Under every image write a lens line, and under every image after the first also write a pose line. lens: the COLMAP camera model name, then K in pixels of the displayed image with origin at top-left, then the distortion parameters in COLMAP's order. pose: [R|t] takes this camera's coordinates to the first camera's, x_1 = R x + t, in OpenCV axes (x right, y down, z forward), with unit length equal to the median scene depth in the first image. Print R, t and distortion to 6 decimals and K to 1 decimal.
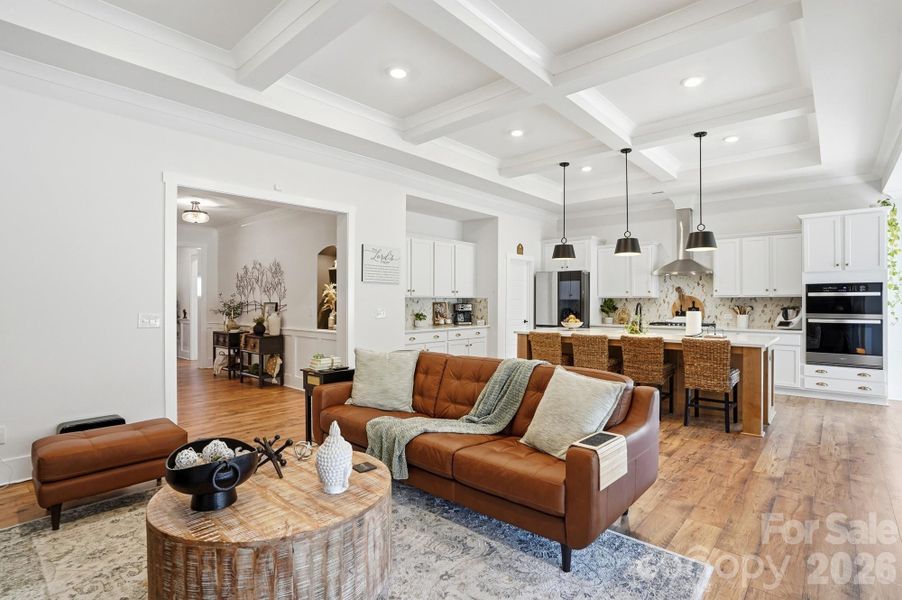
lens RADIAL K [[459.4, 0, 451.0], [0, 459.4, 300.0], [0, 0, 1]] dist [-0.035359, 0.012902]
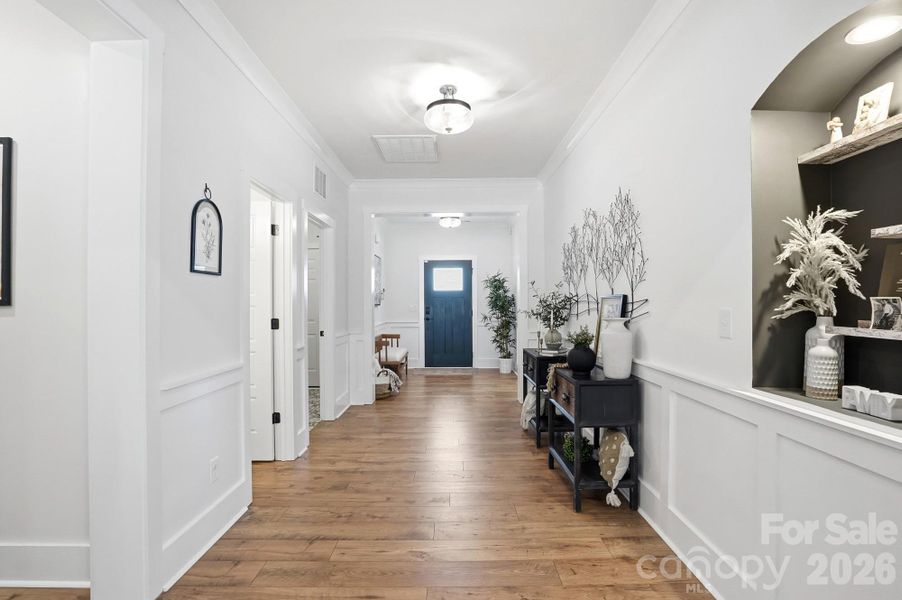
lens RADIAL K [[424.2, 0, 451.0], [0, 424.2, 300.0], [0, 0, 1]] dist [-0.058006, 0.022813]
pose [[0.665844, -0.006922, -0.746058, -0.211136], [0.005800, 0.999975, -0.004102, 0.011188], [0.746068, -0.001596, 0.665868, 0.652638]]
